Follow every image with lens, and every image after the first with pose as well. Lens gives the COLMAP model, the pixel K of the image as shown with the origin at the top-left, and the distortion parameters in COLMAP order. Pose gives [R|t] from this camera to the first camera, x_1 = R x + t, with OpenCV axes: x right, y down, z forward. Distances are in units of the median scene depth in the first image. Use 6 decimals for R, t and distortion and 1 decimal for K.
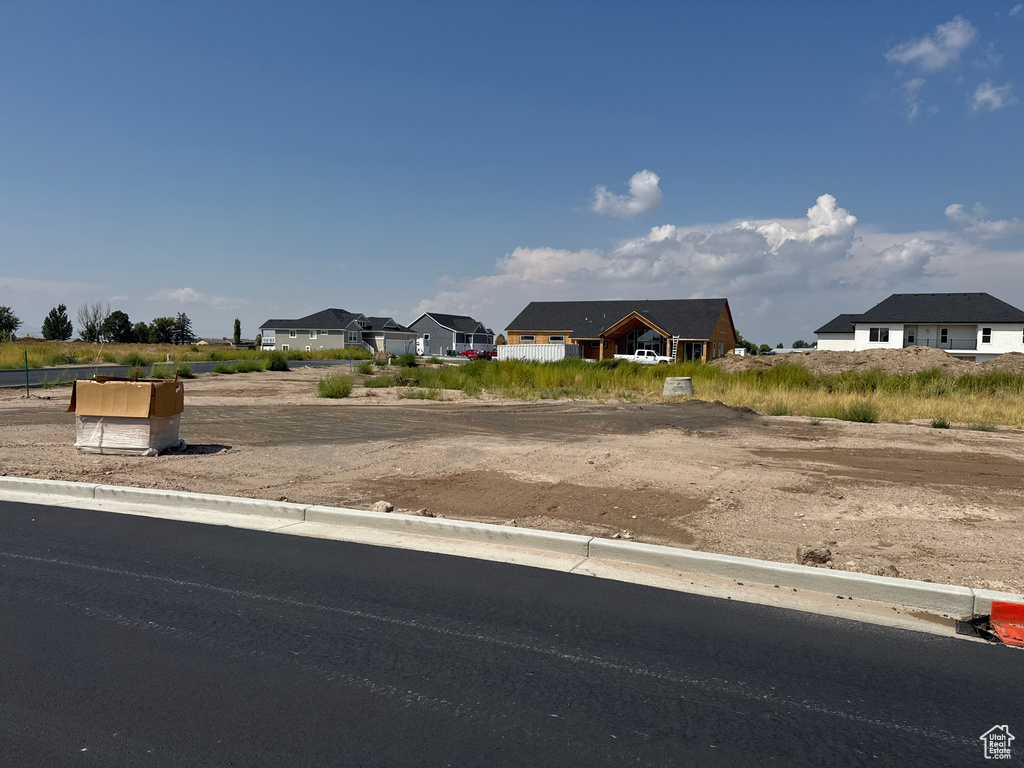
lens RADIAL K [[732.9, 0, 510.1], [0, 732.9, 383.6], [0, 0, 1]] dist [0.064803, -0.039903]
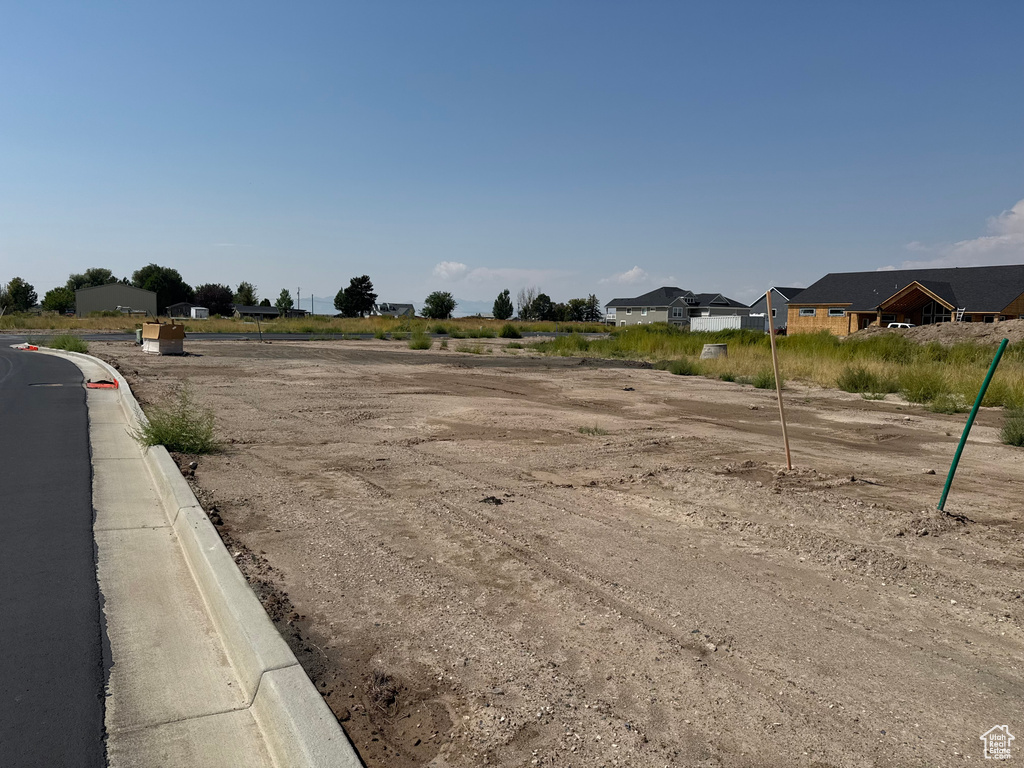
lens RADIAL K [[732.9, 0, 505.9], [0, 732.9, 389.3], [0, 0, 1]] dist [0.064803, -0.039903]
pose [[0.834795, 0.050932, -0.548200, 0.165272], [-0.030435, 0.998458, 0.046418, 0.005562], [0.549719, -0.022065, 0.835058, -0.040305]]
